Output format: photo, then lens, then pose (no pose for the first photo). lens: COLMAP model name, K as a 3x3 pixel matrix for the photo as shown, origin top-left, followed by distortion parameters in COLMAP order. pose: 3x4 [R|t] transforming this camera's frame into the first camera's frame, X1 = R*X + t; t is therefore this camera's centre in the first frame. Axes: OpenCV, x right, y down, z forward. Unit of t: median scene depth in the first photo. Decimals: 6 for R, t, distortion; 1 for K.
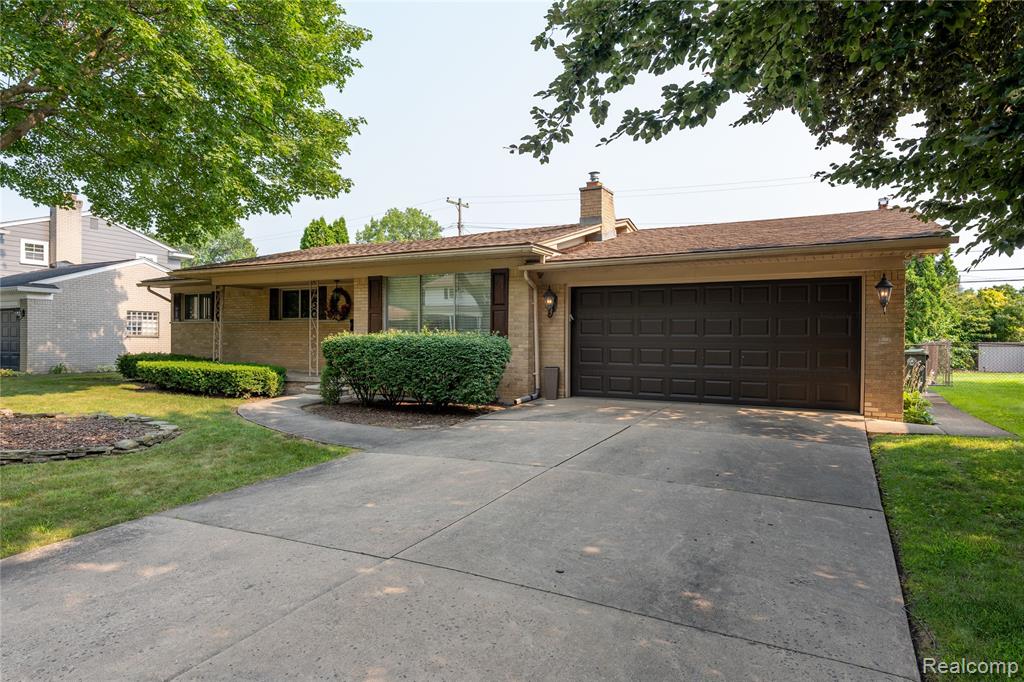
lens RADIAL K [[622.3, 0, 511.8], [0, 622.3, 342.6], [0, 0, 1]] dist [-0.000621, -0.000433]
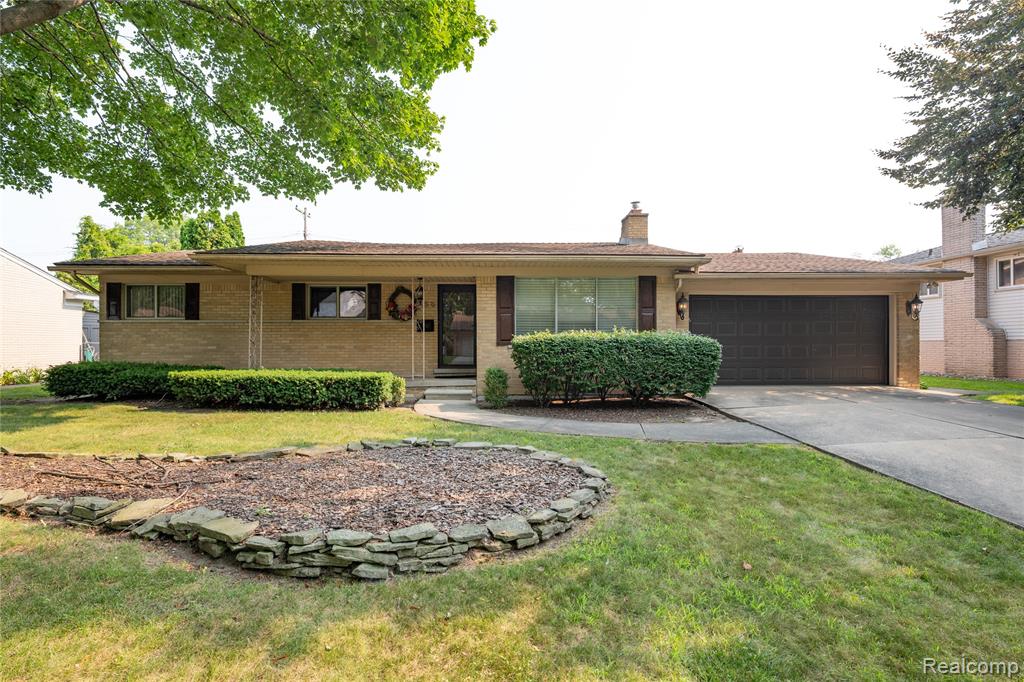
lens RADIAL K [[496.9, 0, 511.9], [0, 496.9, 337.4], [0, 0, 1]] dist [0.010498, 0.000356]
pose [[0.855416, -0.002093, 0.517938, -0.616157], [0.011297, 0.999829, -0.014618, 0.003031], [-0.517819, 0.018355, 0.855293, 0.314629]]
